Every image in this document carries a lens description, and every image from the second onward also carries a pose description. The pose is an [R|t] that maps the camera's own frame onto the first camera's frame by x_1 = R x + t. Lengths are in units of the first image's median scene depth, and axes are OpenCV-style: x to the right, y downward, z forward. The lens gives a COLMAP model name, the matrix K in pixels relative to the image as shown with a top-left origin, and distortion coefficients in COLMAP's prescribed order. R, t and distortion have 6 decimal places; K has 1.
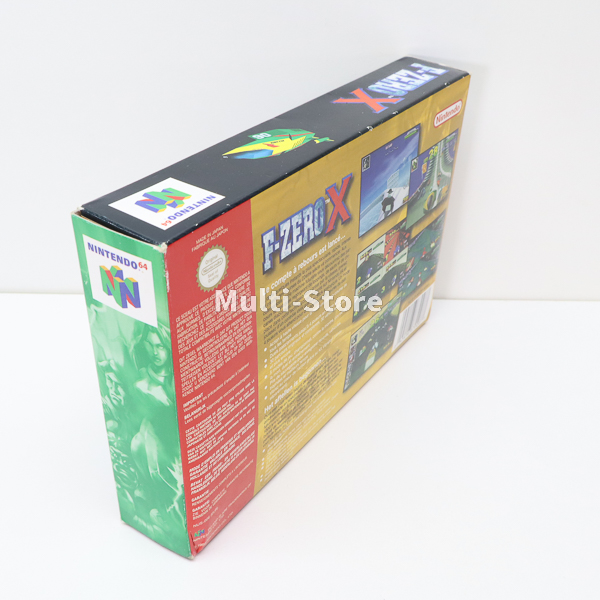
lens RADIAL K [[761.5, 0, 300.0], [0, 761.5, 300.0], [0, 0, 1]] dist [-0.009868, 0.063945]
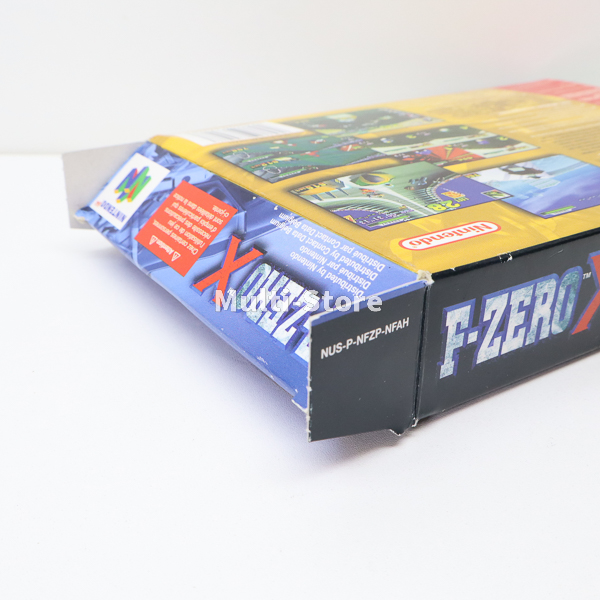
lens RADIAL K [[761.5, 0, 300.0], [0, 761.5, 300.0], [0, 0, 1]] dist [-0.009868, 0.063945]
pose [[-0.458094, -0.579655, -0.673907, 0.674571], [-0.079983, -0.728178, 0.680705, -0.738654], [-0.885298, 0.365728, 0.287211, 1.176822]]
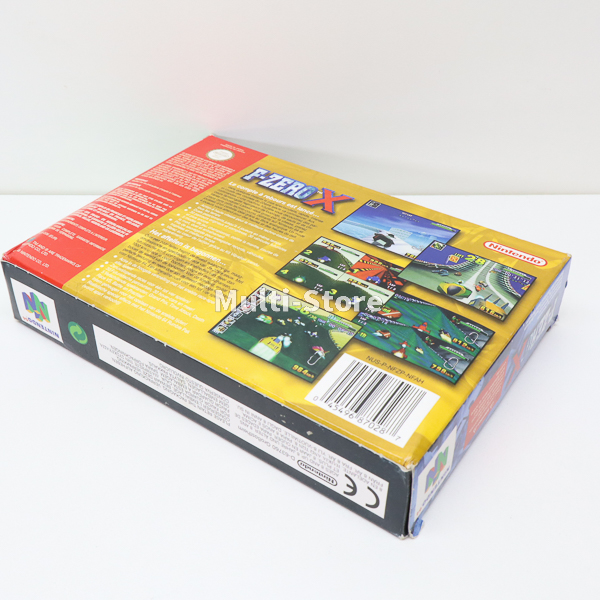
lens RADIAL K [[761.5, 0, 300.0], [0, 761.5, 300.0], [0, 0, 1]] dist [-0.009868, 0.063945]
pose [[0.501272, -0.446392, -0.741256, 0.906569], [-0.834252, -0.021940, -0.550947, 0.615391], [0.229675, 0.894568, -0.383401, 1.659417]]
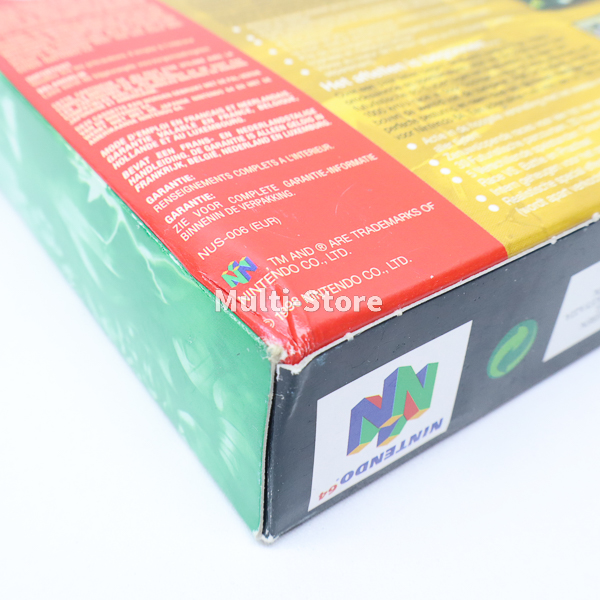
lens RADIAL K [[761.5, 0, 300.0], [0, 761.5, 300.0], [0, 0, 1]] dist [-0.009868, 0.063945]
pose [[0.489978, -0.834926, -0.250639, -0.047700], [0.124889, 0.351784, -0.927713, 0.636313], [0.862742, 0.423257, 0.276639, 0.962363]]
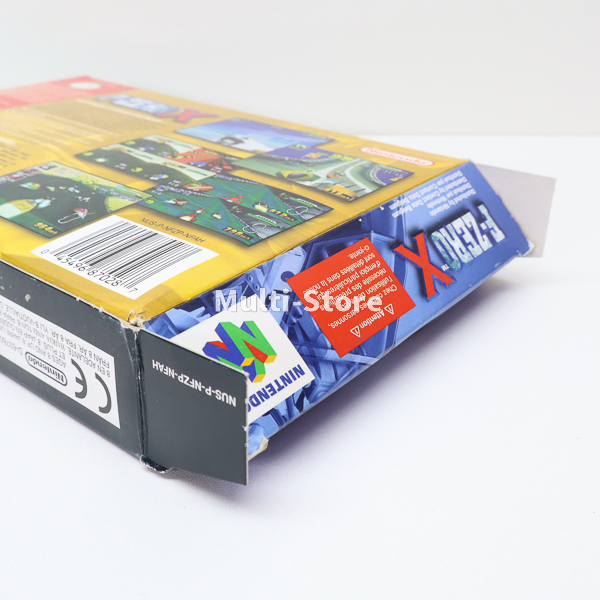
lens RADIAL K [[761.5, 0, 300.0], [0, 761.5, 300.0], [0, 0, 1]] dist [-0.009868, 0.063945]
pose [[0.491719, -0.553073, -0.672549, 0.695173], [-0.855541, -0.163119, -0.491368, 0.212134], [0.162057, 0.817008, -0.553386, 1.842228]]
